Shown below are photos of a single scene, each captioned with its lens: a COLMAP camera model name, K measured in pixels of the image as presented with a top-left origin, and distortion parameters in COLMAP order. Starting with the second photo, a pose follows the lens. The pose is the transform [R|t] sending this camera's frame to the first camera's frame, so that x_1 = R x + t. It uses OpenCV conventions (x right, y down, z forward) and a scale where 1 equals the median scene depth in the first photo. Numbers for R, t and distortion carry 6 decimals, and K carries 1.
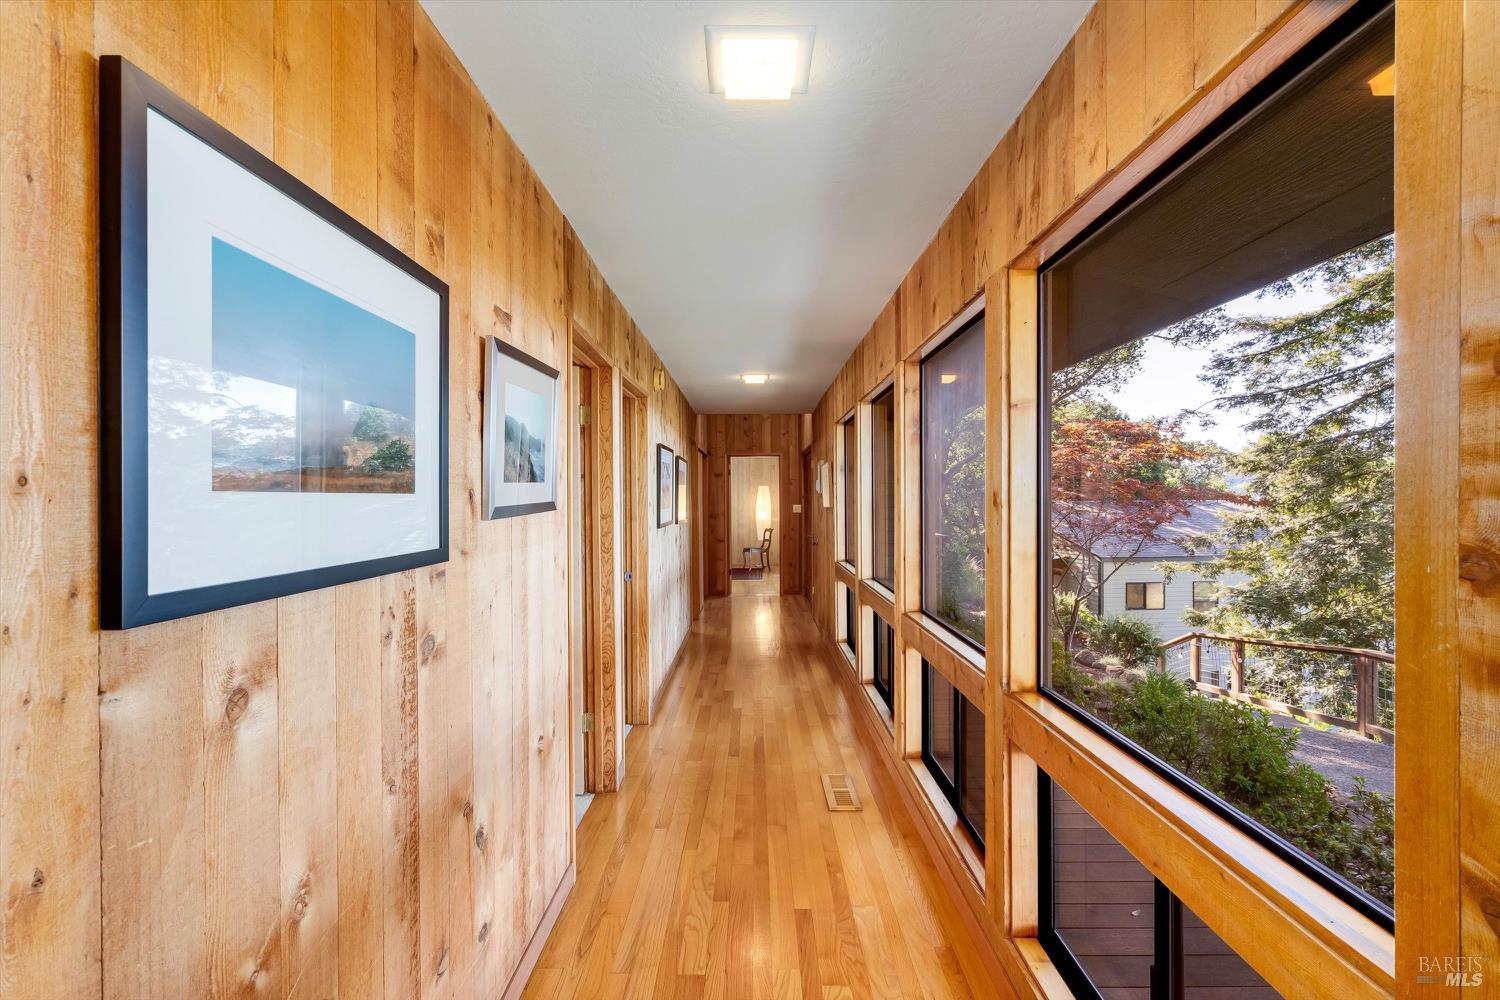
lens RADIAL K [[680.9, 0, 771.3], [0, 680.9, 503.1], [0, 0, 1]] dist [-0.002928, 0.001005]
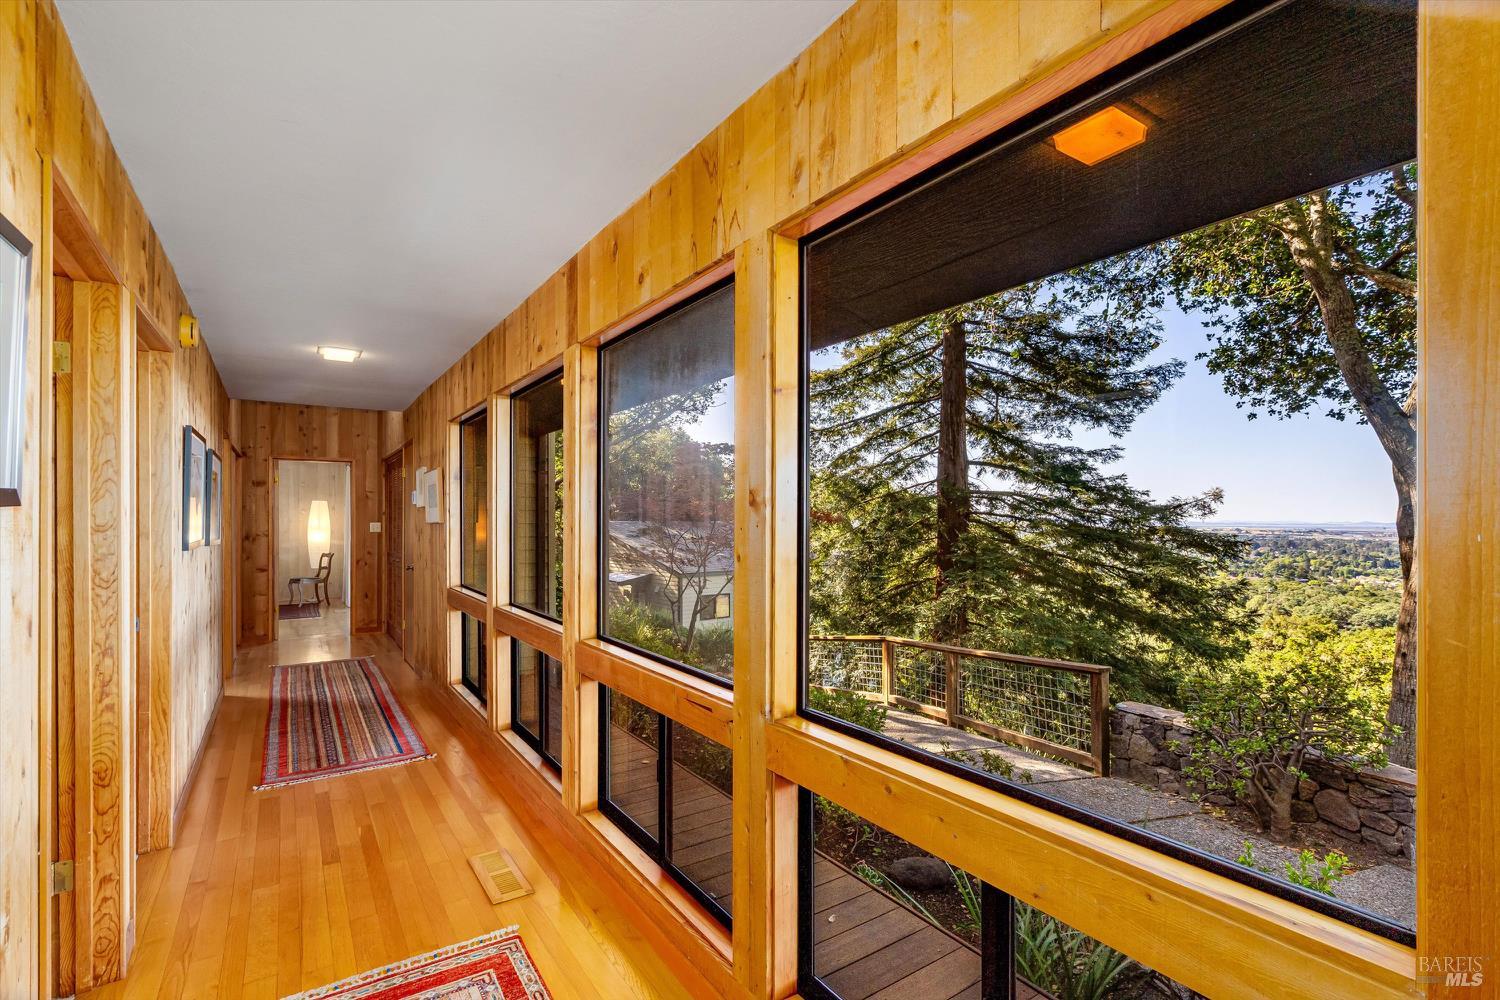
lens RADIAL K [[680.9, 0, 753.6], [0, 680.9, 517.7], [0, 0, 1]] dist [-0.002928, 0.001005]
pose [[0.836147, 0.004126, 0.548490, -0.077316], [0.001862, 0.999945, -0.010361, 0.015013], [-0.548502, 0.009685, 0.836093, 0.150462]]
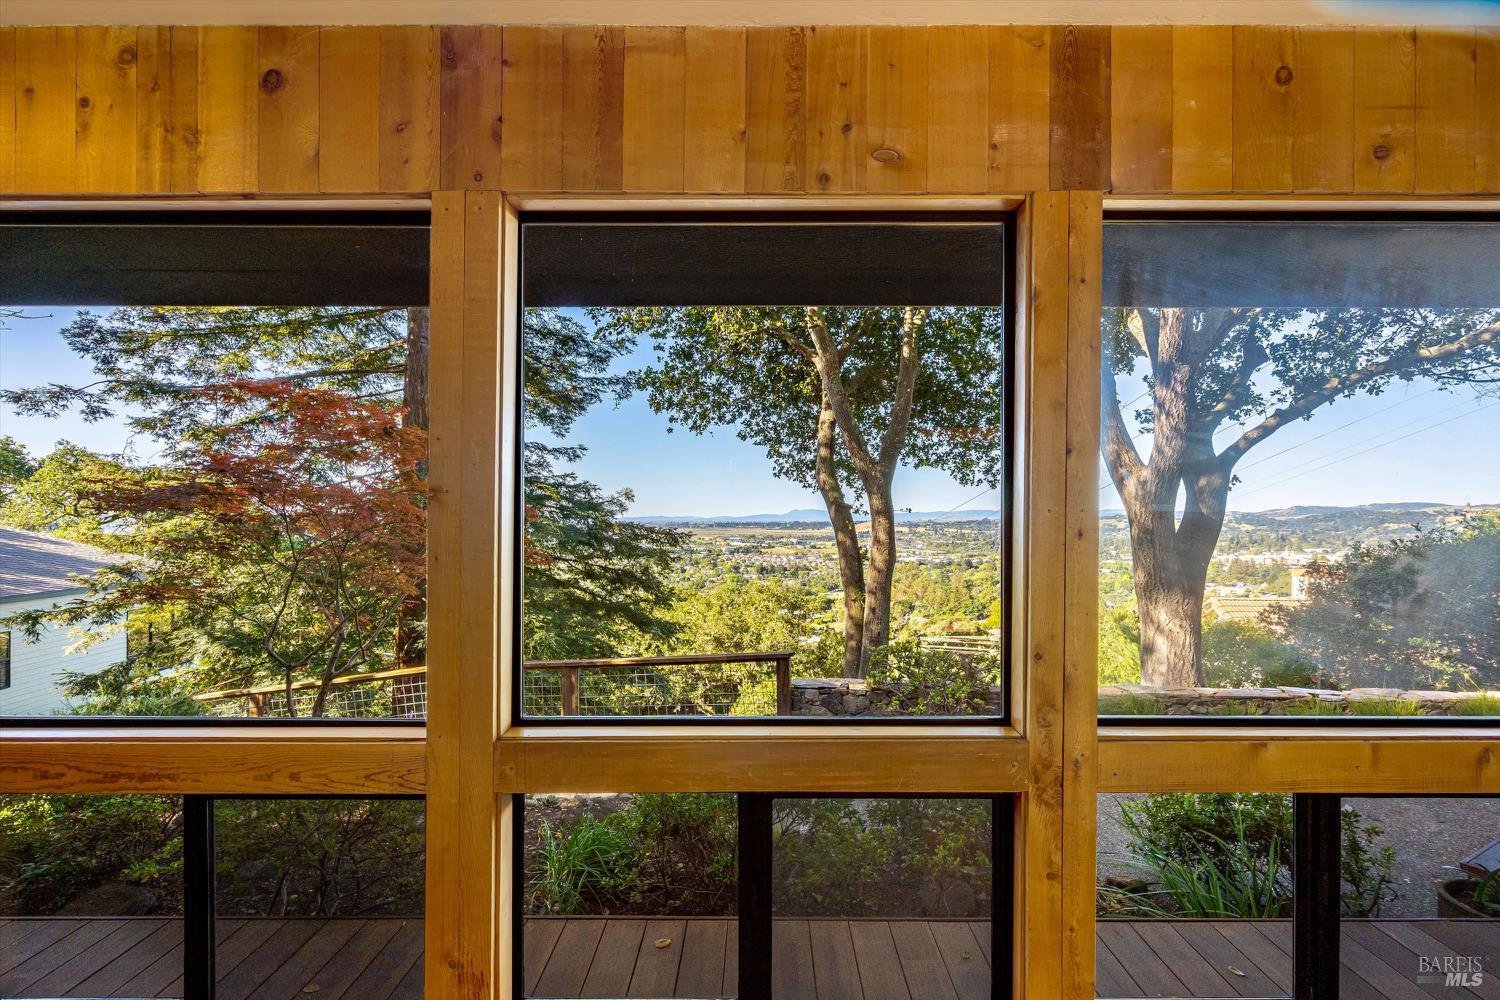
lens RADIAL K [[680.9, 0, 752.6], [0, 680.9, 509.2], [0, 0, 1]] dist [-0.002928, 0.001005]
pose [[0.028183, 0.011552, 0.999536, -0.572635], [0.009105, 0.999889, -0.011813, 0.036568], [-0.999561, 0.009433, 0.028075, 3.699184]]
